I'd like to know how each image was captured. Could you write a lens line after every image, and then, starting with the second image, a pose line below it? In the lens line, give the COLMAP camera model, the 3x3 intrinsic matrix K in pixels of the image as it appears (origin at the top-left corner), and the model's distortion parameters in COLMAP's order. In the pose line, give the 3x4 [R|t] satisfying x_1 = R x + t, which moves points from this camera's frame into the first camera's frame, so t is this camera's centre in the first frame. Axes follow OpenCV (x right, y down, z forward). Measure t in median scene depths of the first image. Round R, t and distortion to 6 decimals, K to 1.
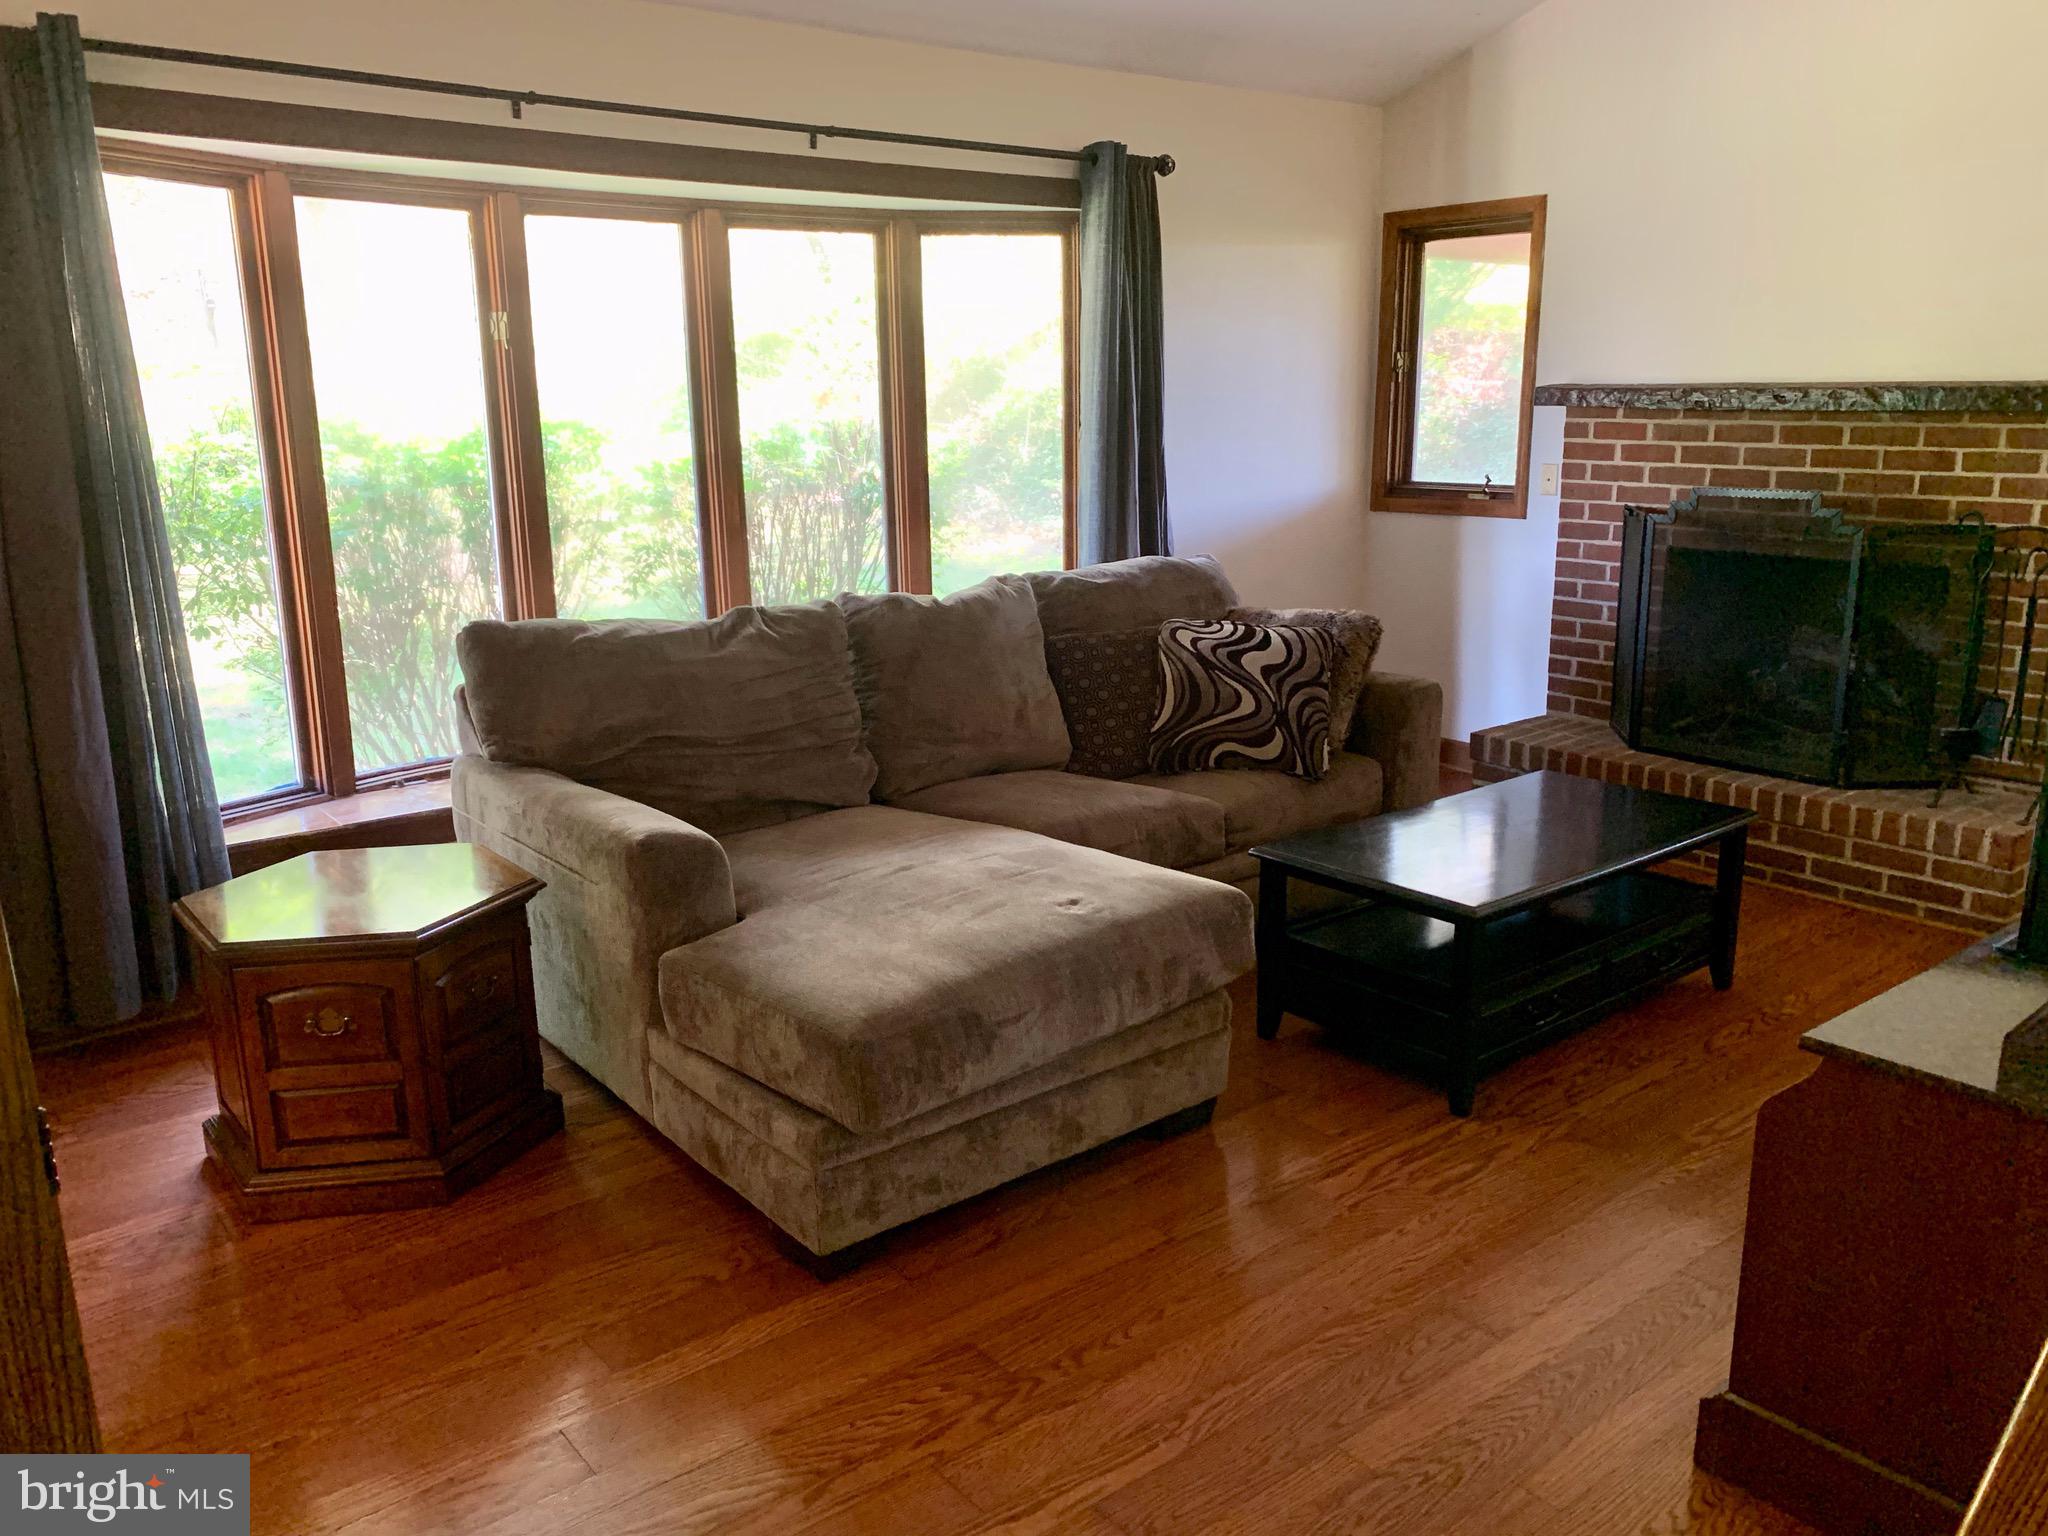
lens RADIAL K [[1578.3, 0, 1027.8], [0, 1578.3, 767.8], [0, 0, 1]] dist [0.035020, -0.016430]
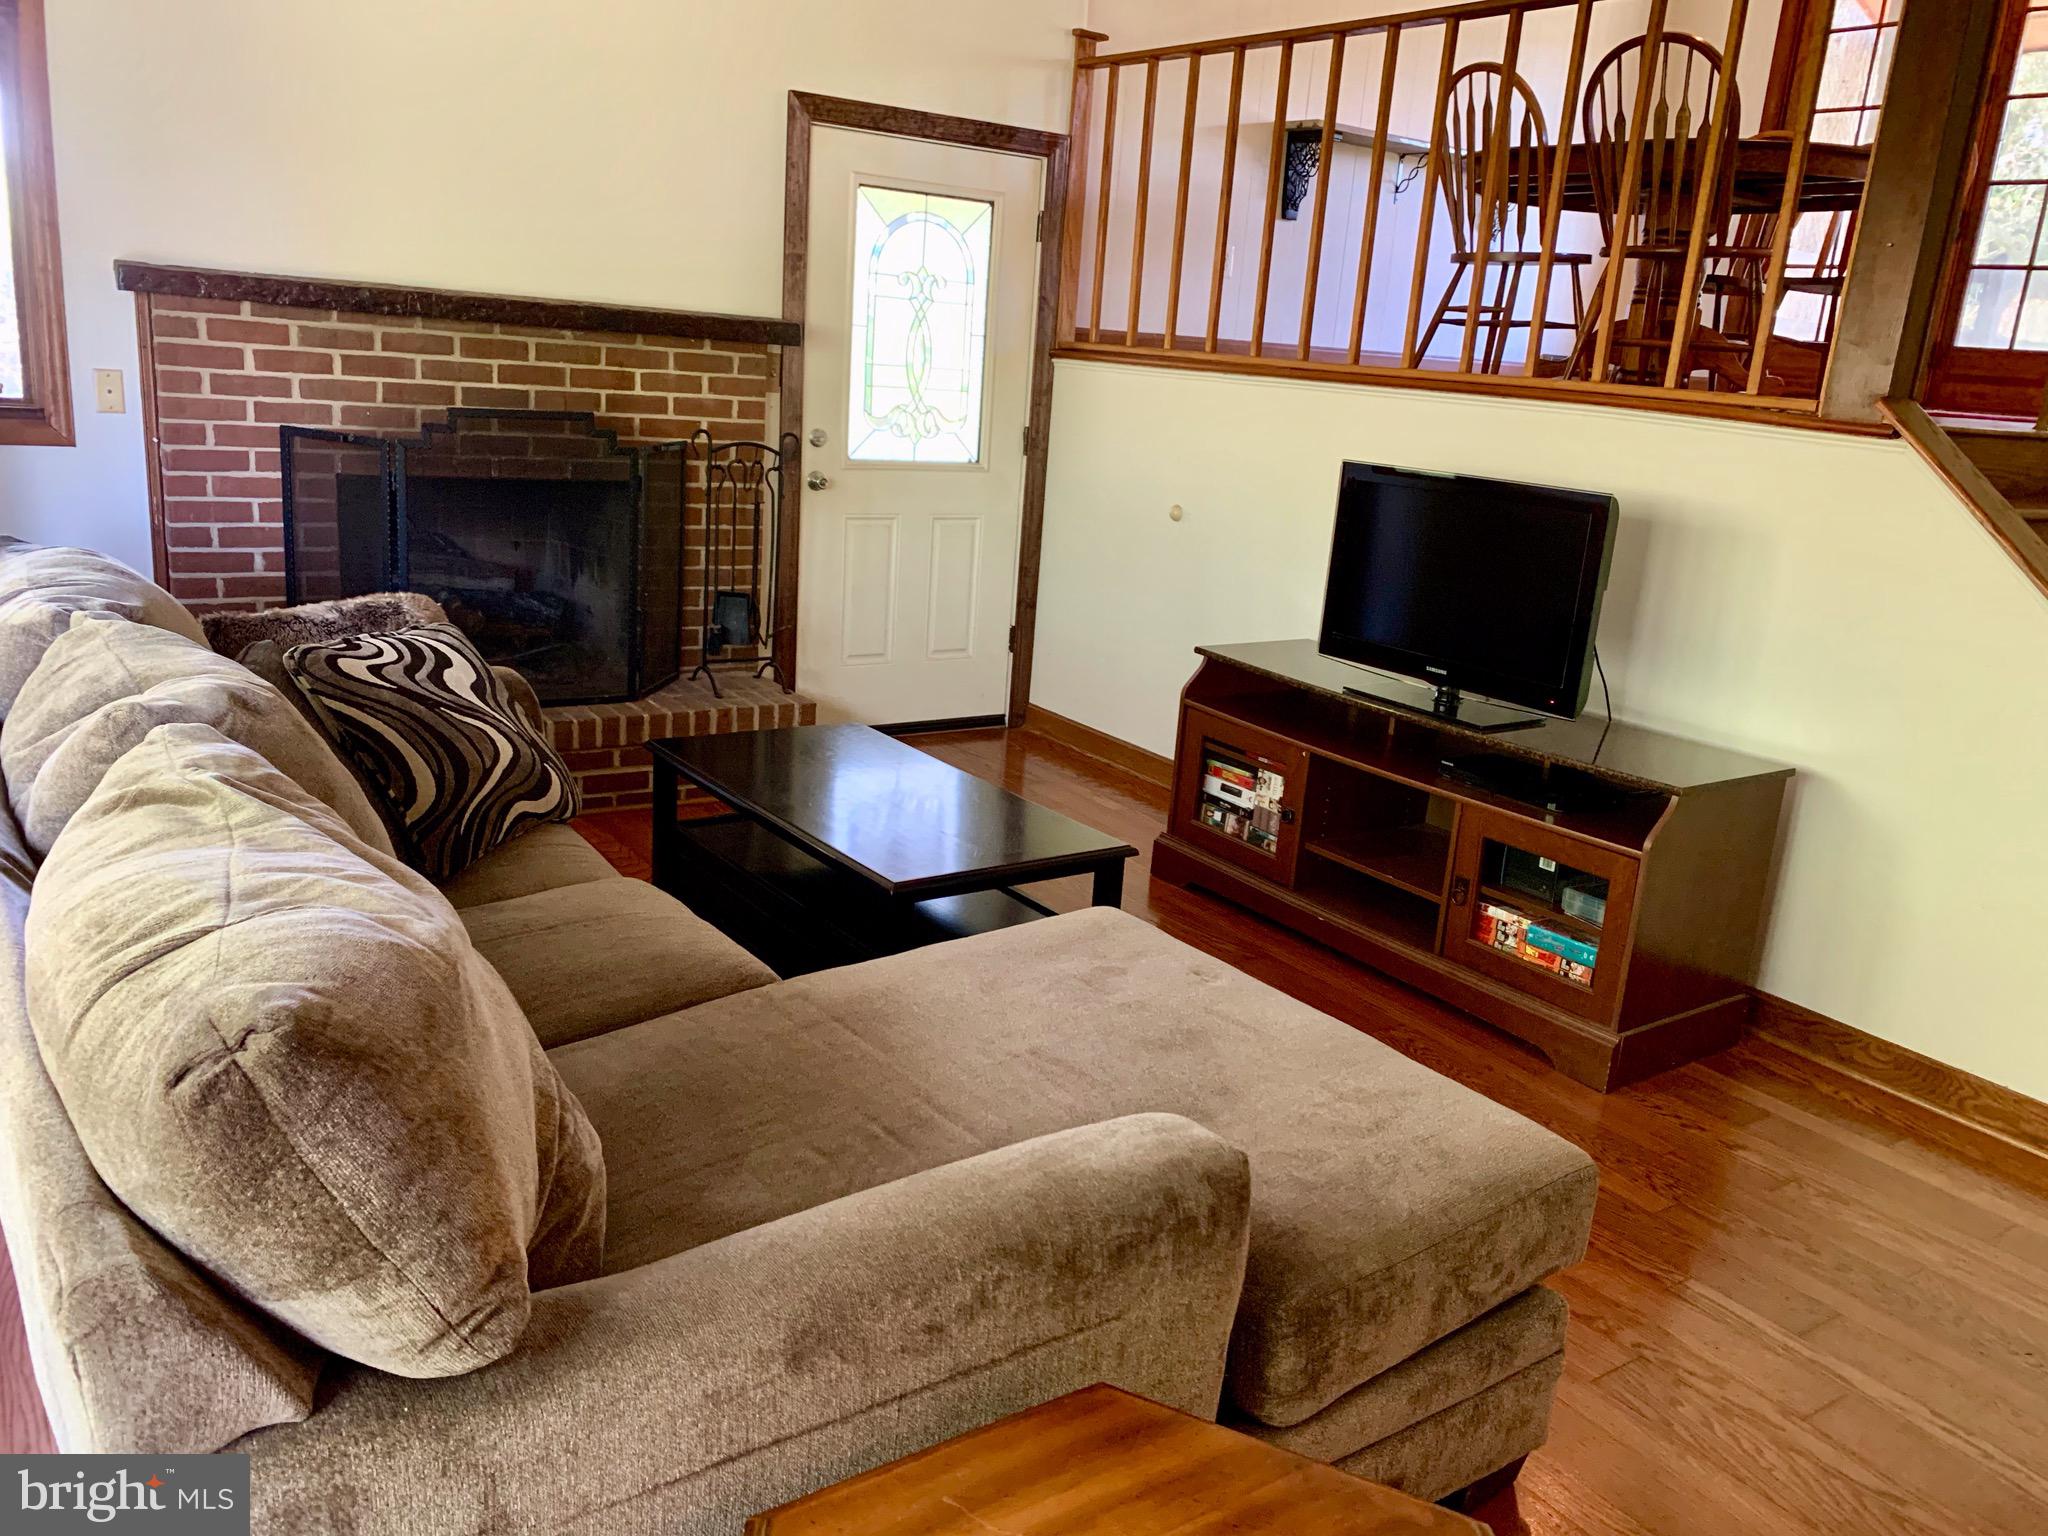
lens RADIAL K [[1578.3, 0, 1026.4], [0, 1578.3, 766.2], [0, 0, 1]] dist [0.035020, -0.016430]
pose [[0.070349, -0.243611, 0.967318, -0.445143], [0.162060, 0.959629, 0.229888, -0.131290], [-0.984270, 0.140591, 0.106988, 0.596840]]
